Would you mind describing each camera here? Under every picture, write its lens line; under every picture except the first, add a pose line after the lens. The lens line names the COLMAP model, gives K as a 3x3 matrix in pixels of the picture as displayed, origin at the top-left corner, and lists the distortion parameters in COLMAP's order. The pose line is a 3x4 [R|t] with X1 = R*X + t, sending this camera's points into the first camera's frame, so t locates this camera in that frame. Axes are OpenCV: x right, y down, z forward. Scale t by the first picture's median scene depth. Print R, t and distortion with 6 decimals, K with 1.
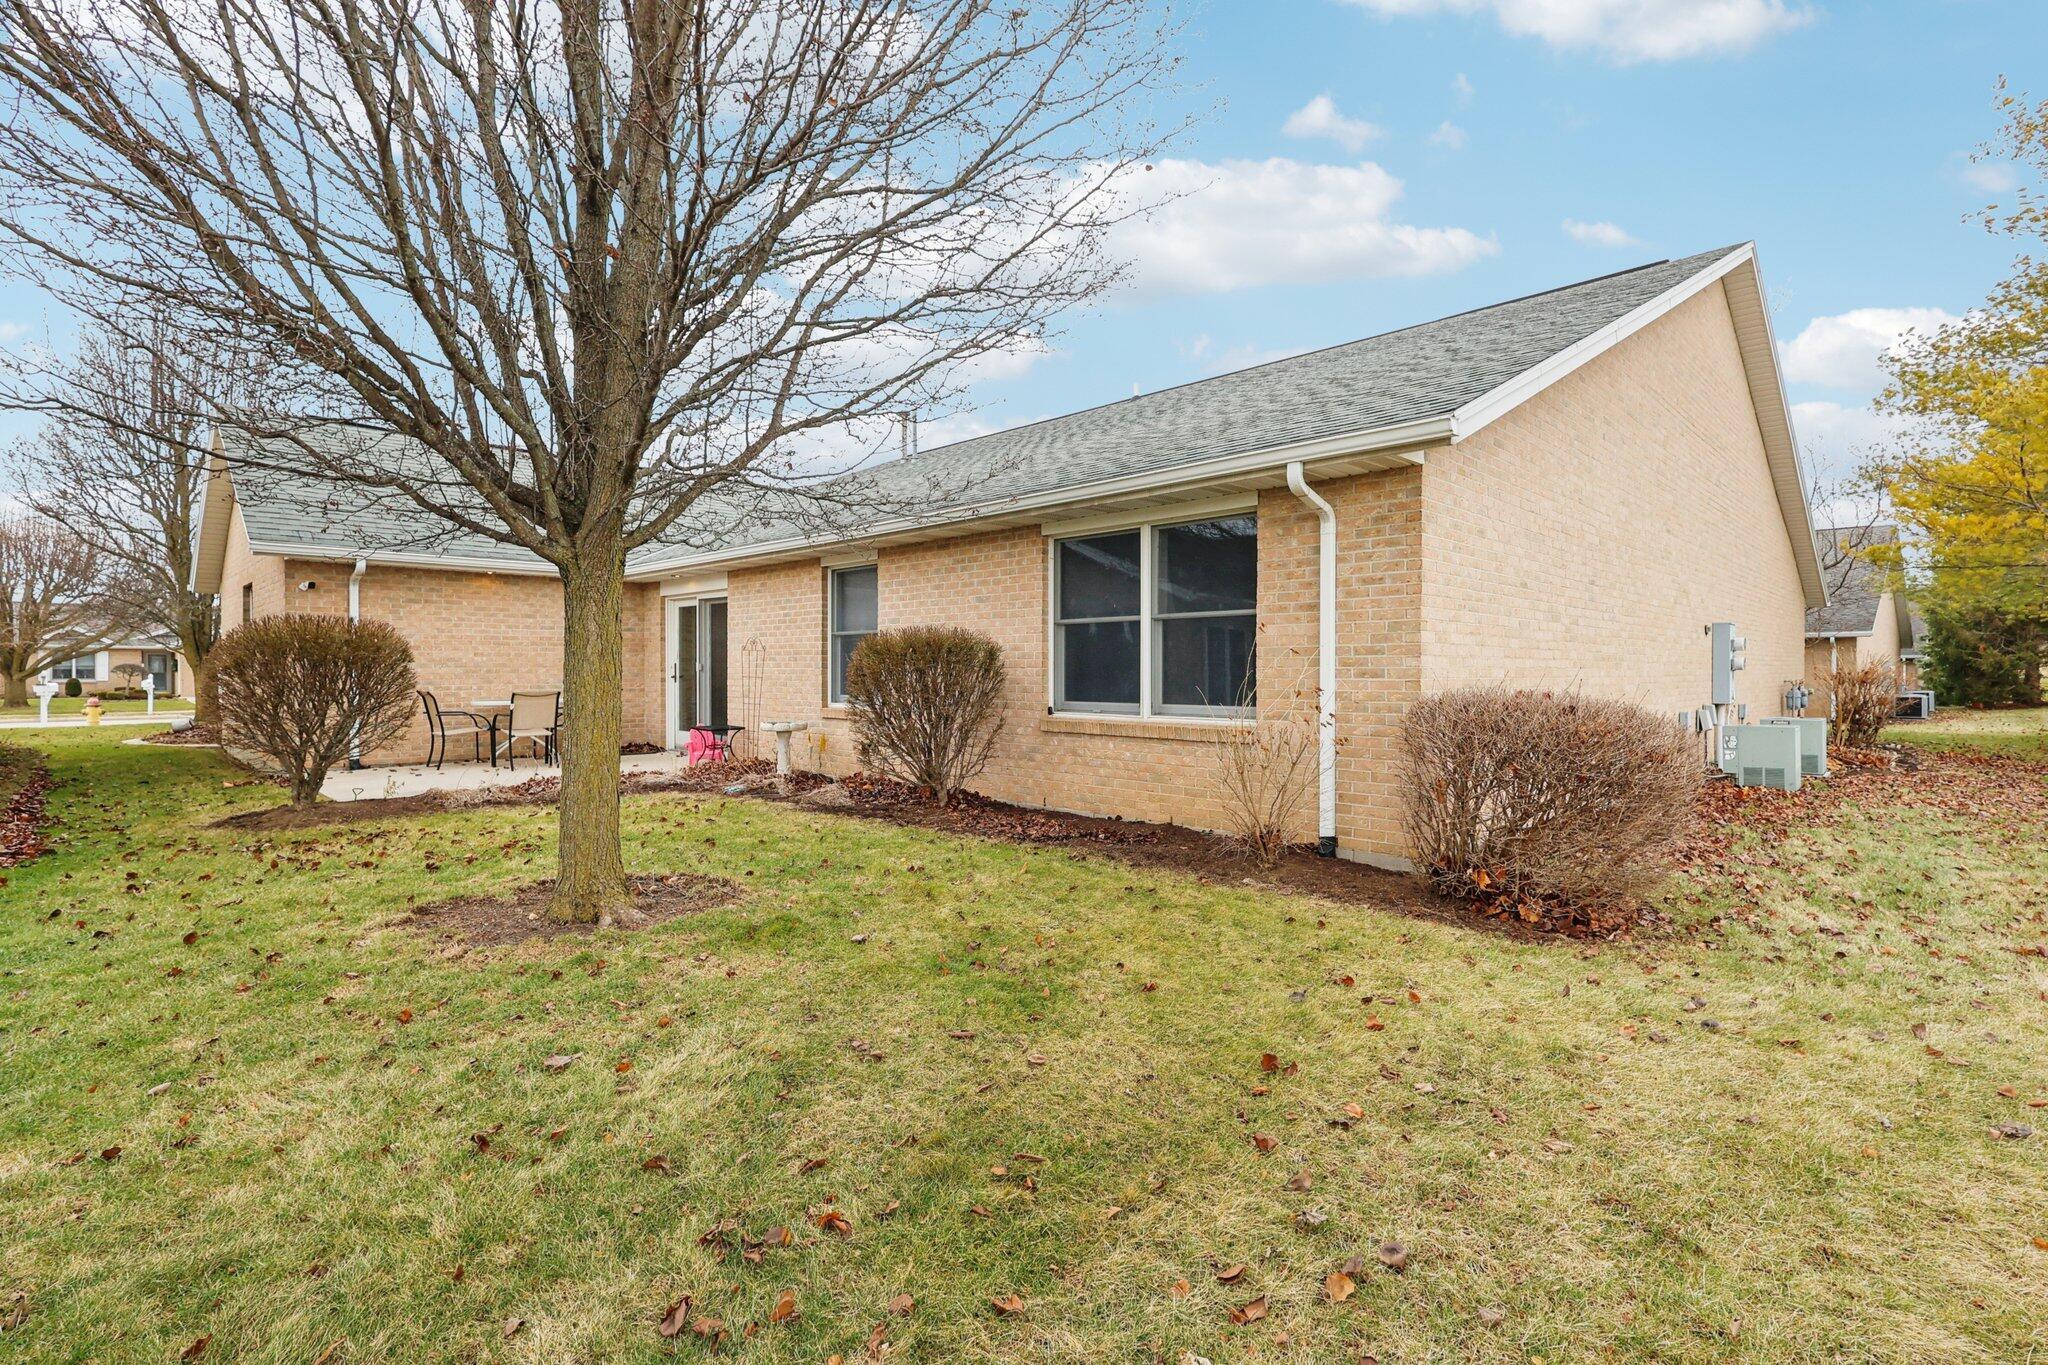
lens RADIAL K [[958.9, 0, 1022.4], [0, 958.9, 684.4], [0, 0, 1]] dist [-0.000613, 0.002045]
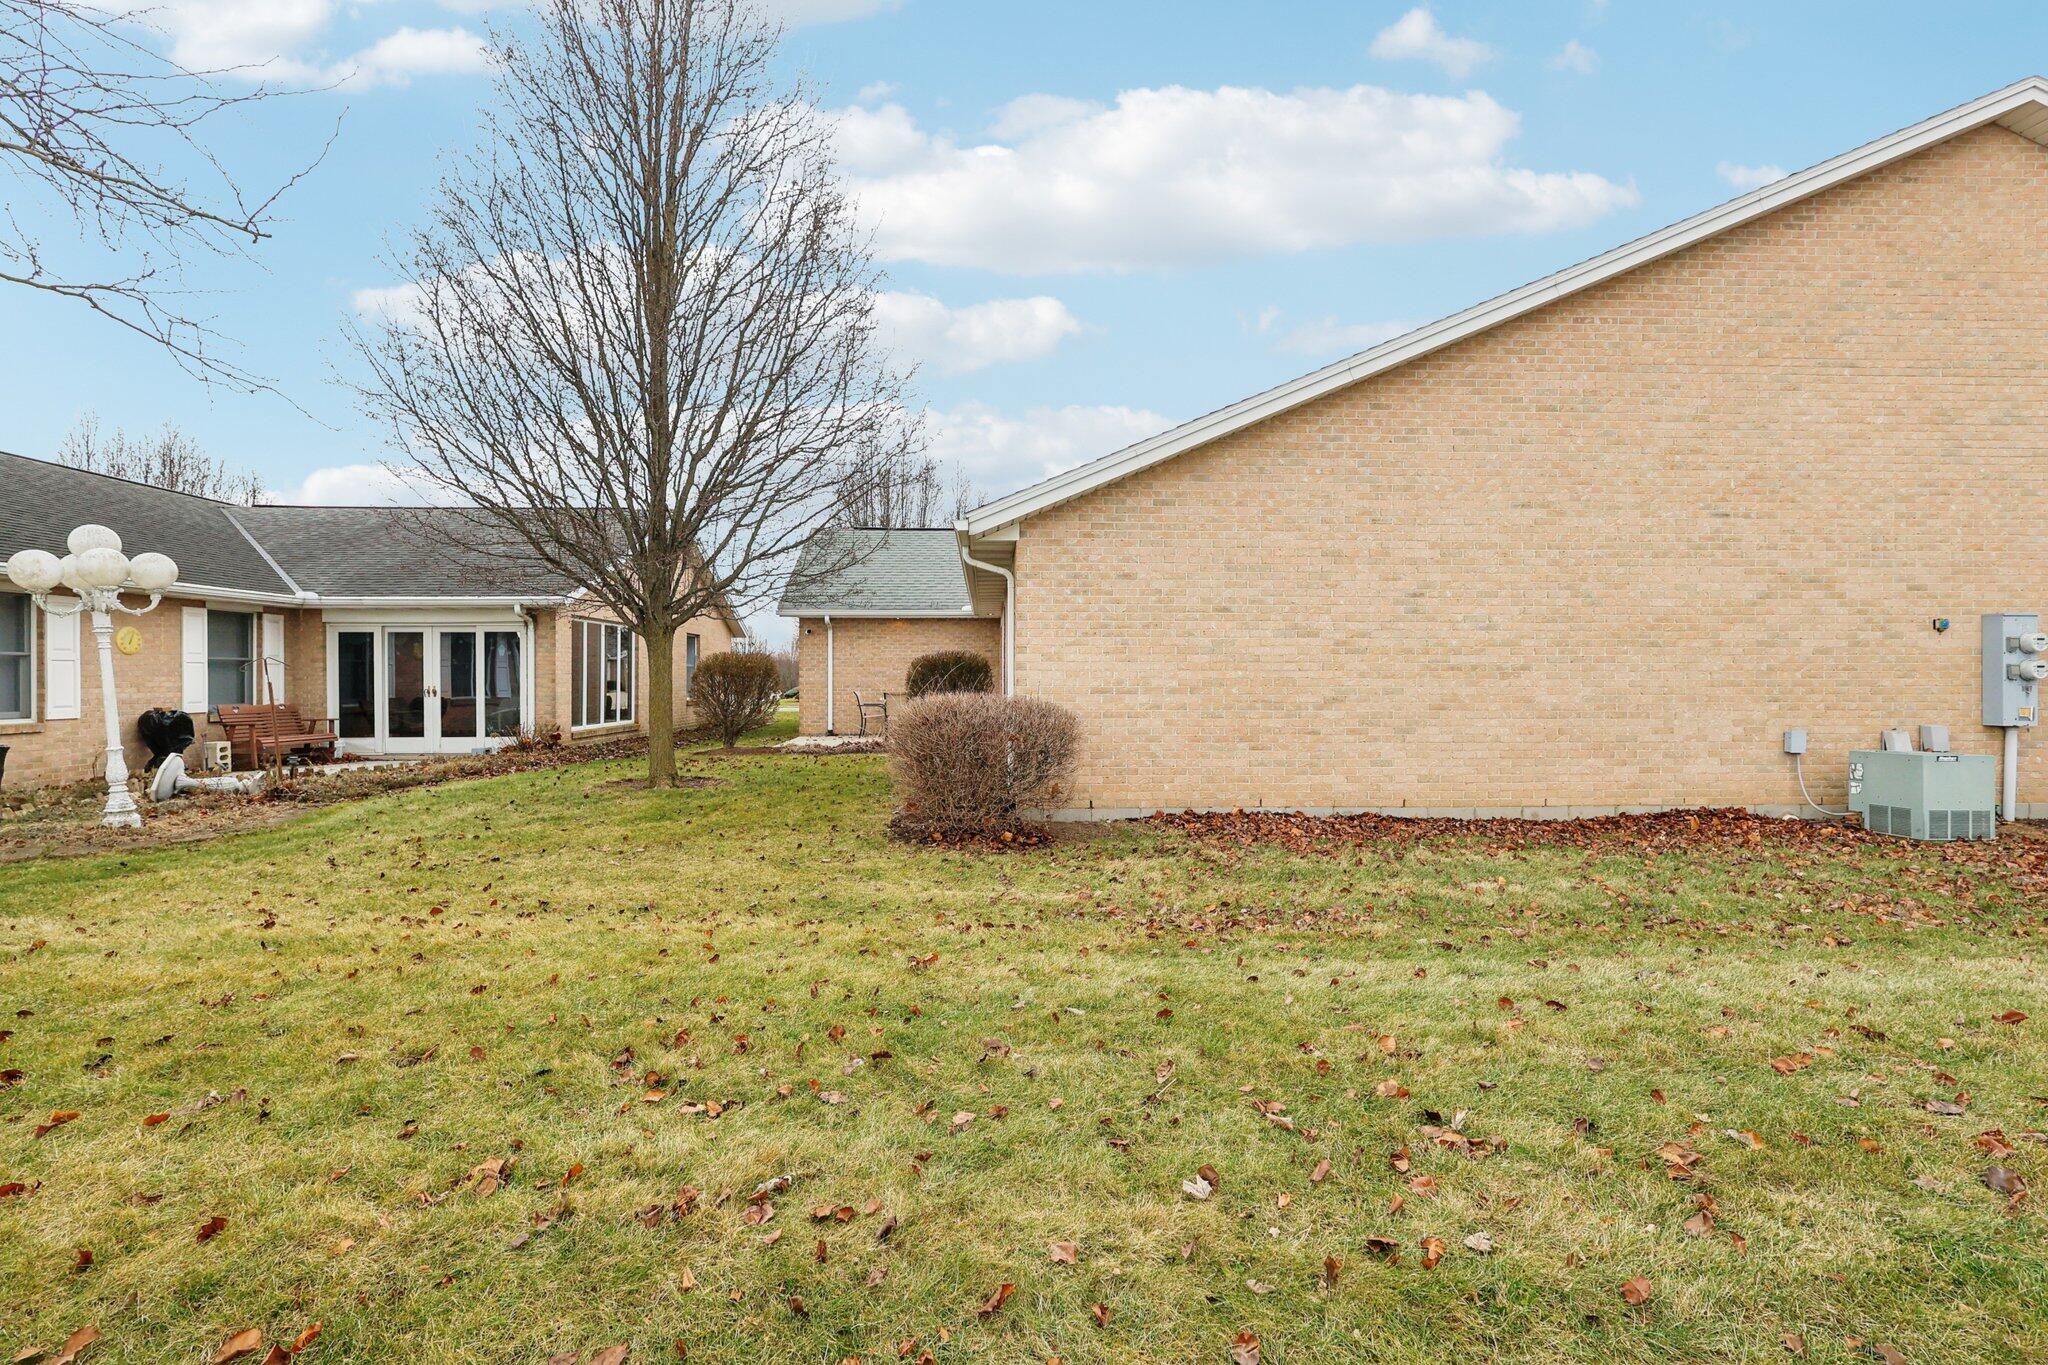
lens RADIAL K [[958.9, 0, 1029.5], [0, 958.9, 688.5], [0, 0, 1]] dist [-0.000613, 0.002045]
pose [[0.738428, 0.007125, -0.674295, 1.113703], [-0.009015, 0.999959, 0.000695, -0.002692], [0.674272, 0.005566, 0.738462, -0.059373]]
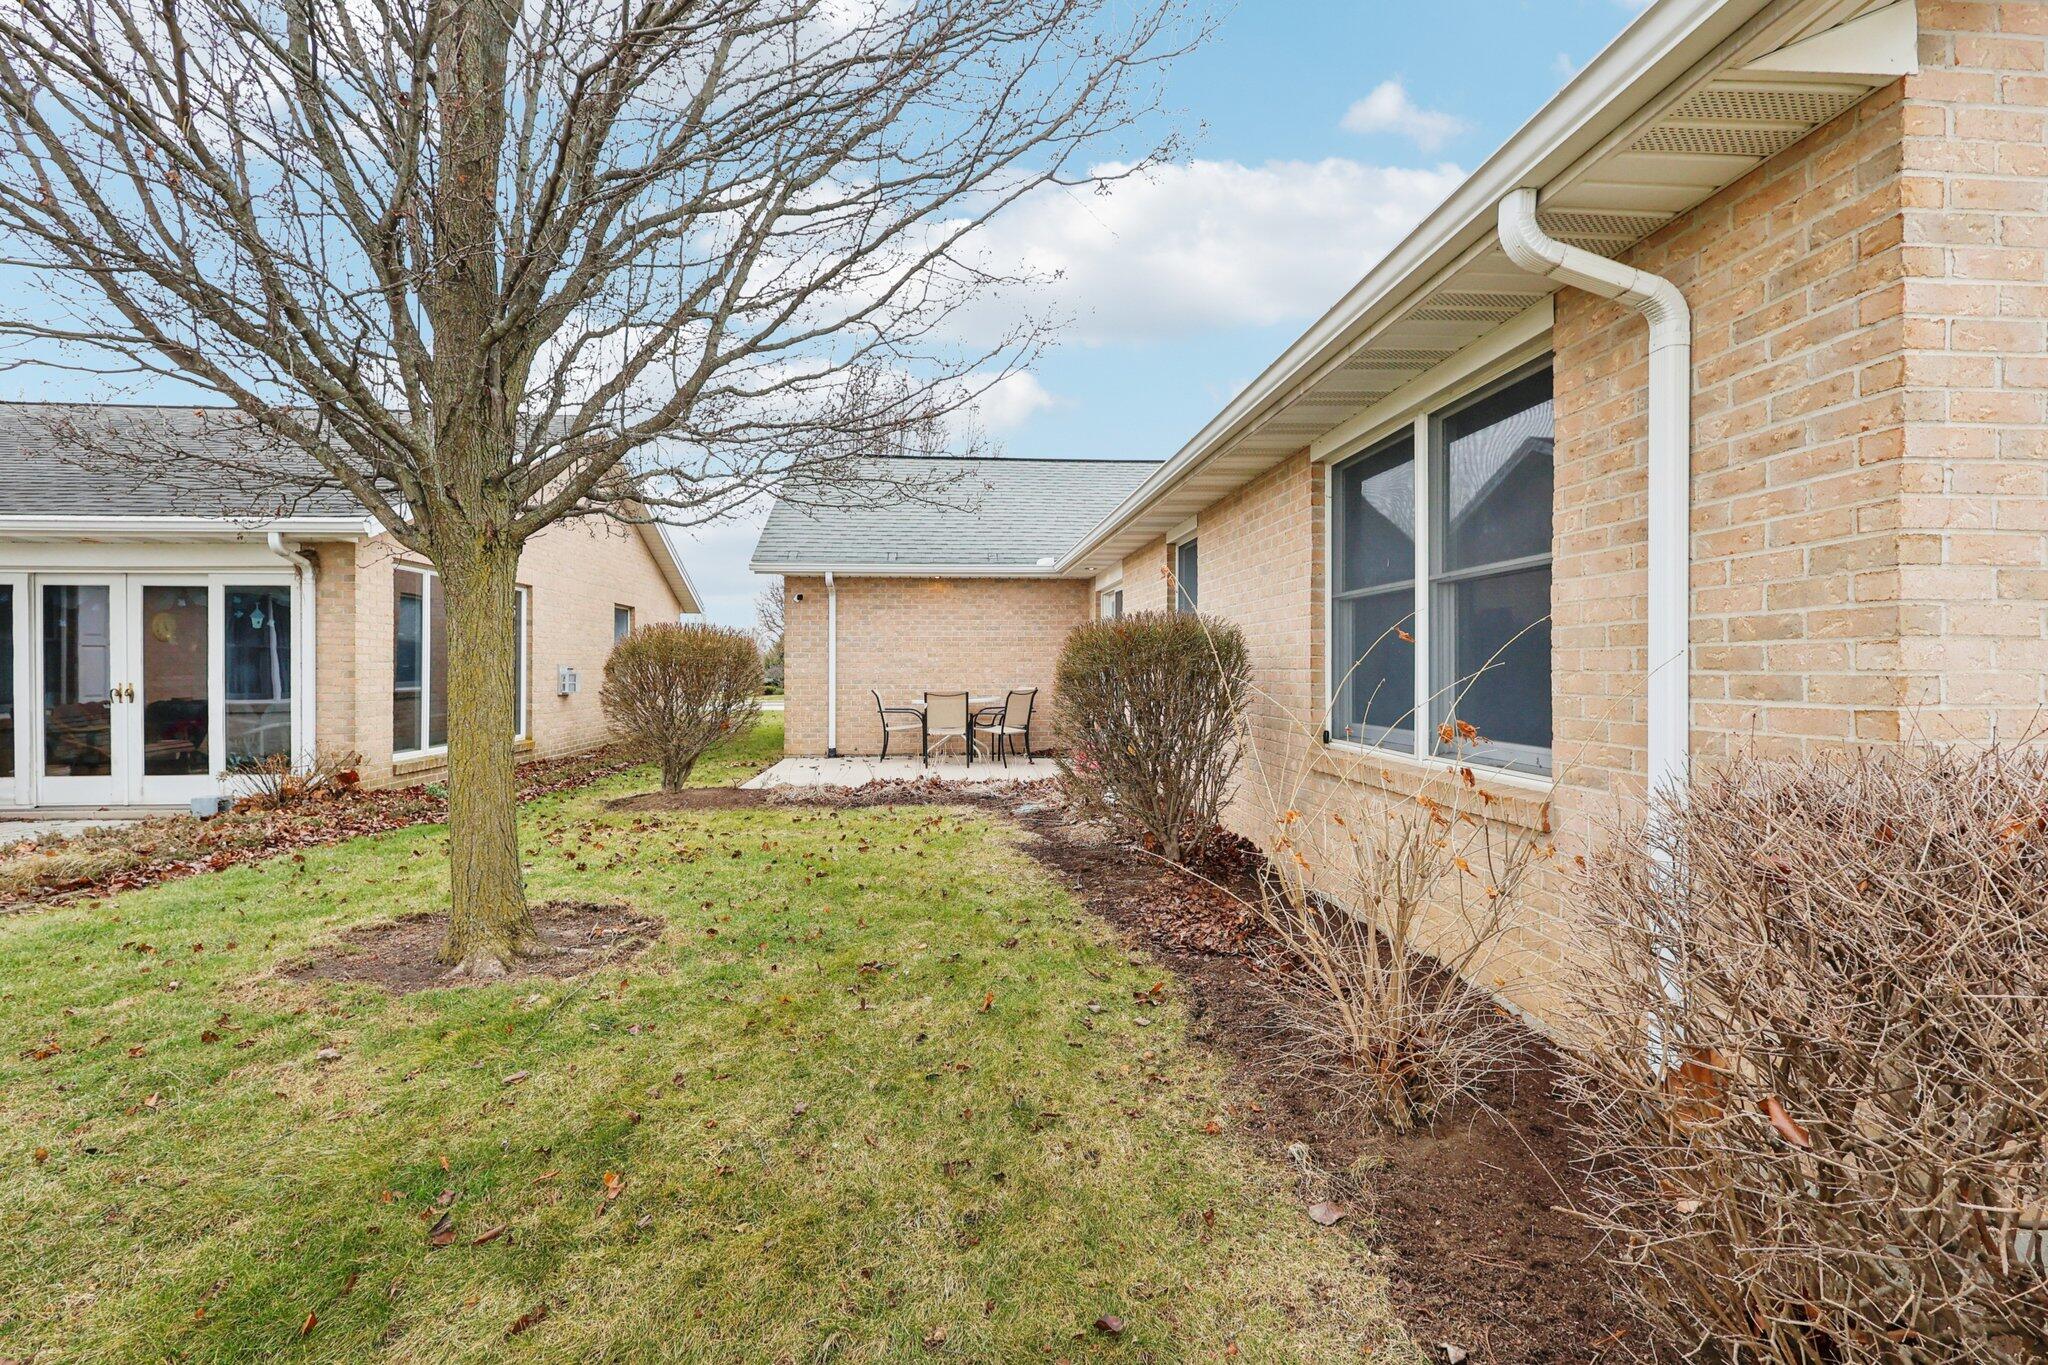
lens RADIAL K [[958.9, 0, 1019.0], [0, 958.9, 674.2], [0, 0, 1]] dist [-0.000613, 0.002045]
pose [[0.761824, 0.003890, -0.647772, 0.310766], [-0.009062, 0.999948, -0.004653, -0.010097], [0.647720, 0.009415, 0.761820, 0.419018]]
